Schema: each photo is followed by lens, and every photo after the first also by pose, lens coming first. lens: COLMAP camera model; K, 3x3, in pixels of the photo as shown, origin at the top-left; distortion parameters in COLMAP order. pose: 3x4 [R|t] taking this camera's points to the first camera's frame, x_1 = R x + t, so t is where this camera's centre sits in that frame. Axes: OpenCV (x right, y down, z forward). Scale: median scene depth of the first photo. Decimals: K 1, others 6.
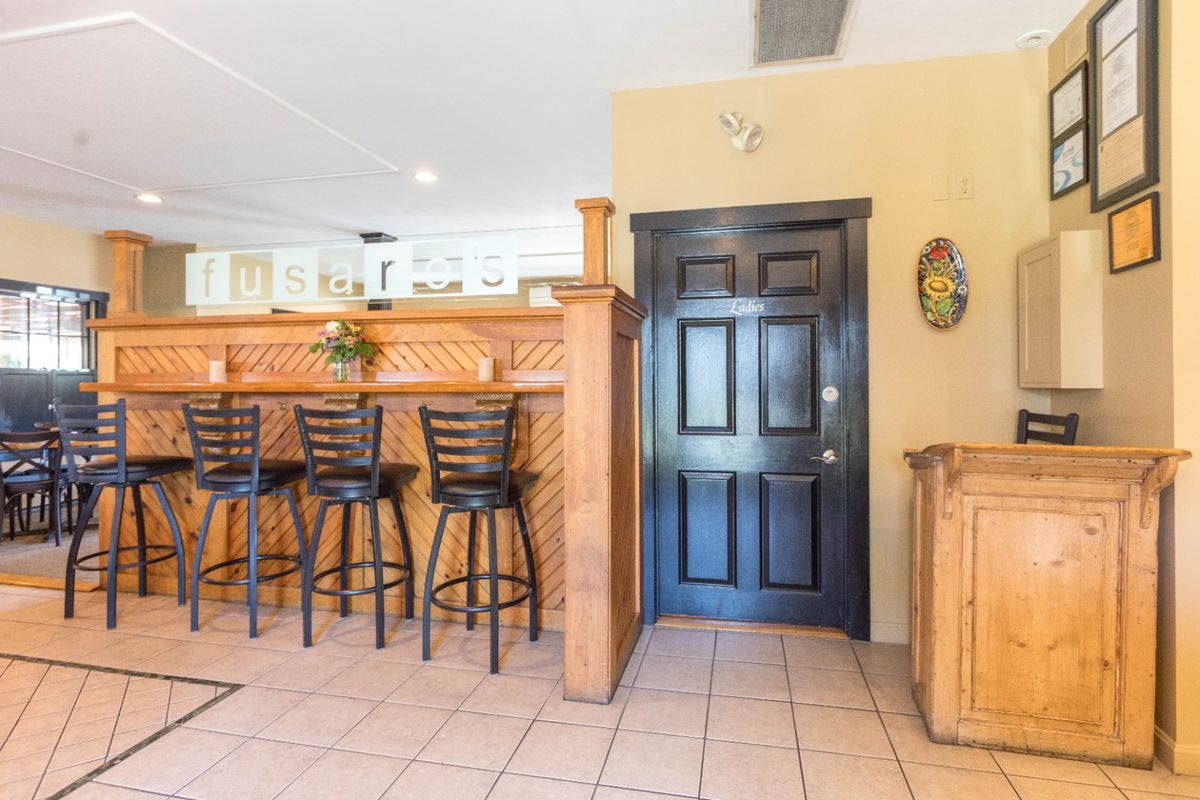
lens RADIAL K [[621.1, 0, 614.1], [0, 621.1, 360.4], [0, 0, 1]] dist [-0.005722, -0.000958]
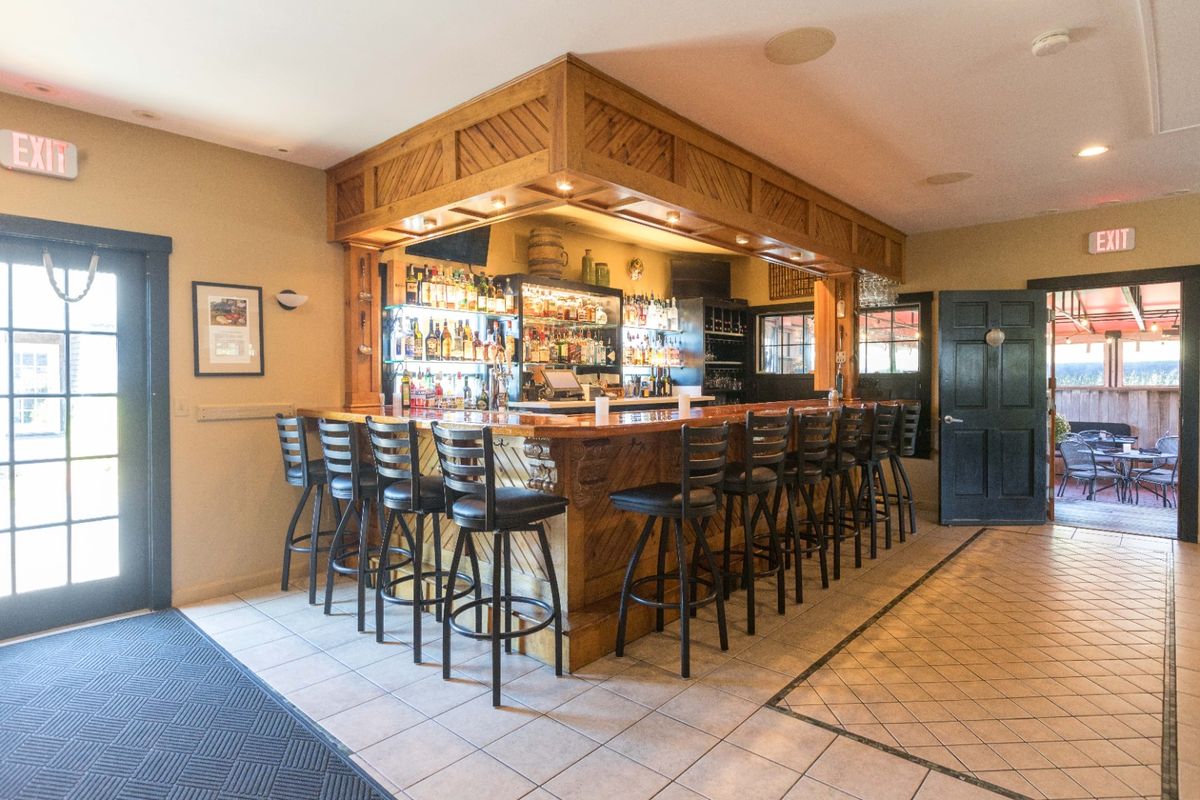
lens RADIAL K [[641.1, 0, 605.1], [0, 641.1, 390.1], [0, 0, 1]] dist [-0.005517, -0.001257]
pose [[-0.489988, 0.025955, -0.871343, 0.236749], [0.010580, 0.999660, 0.023828, 0.011532], [0.871665, 0.002456, -0.490096, 0.741943]]
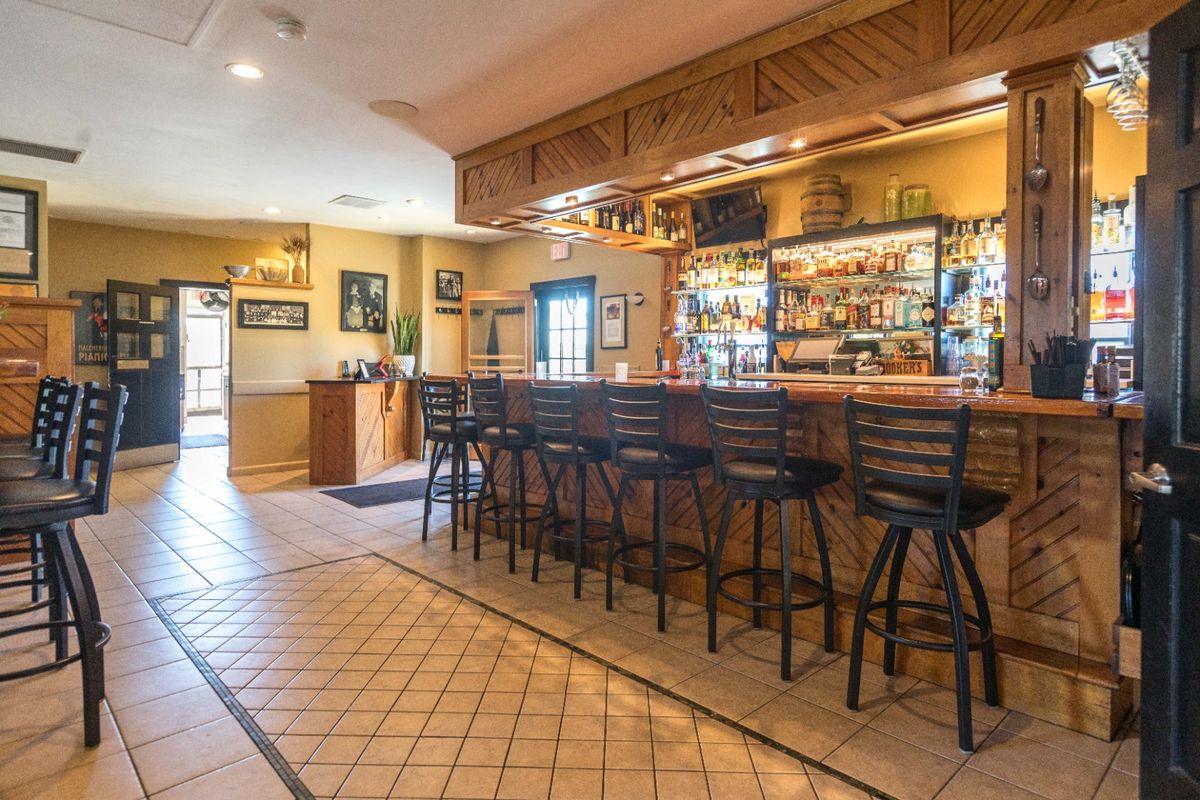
lens RADIAL K [[682.9, 0, 591.5], [0, 682.9, 370.8], [0, 0, 1]] dist [0.004029, -0.001160]
pose [[-0.817329, -0.001656, 0.576169, -1.947887], [0.006643, 0.999902, 0.012297, 0.055734], [-0.576134, 0.013878, -0.817238, 1.470292]]
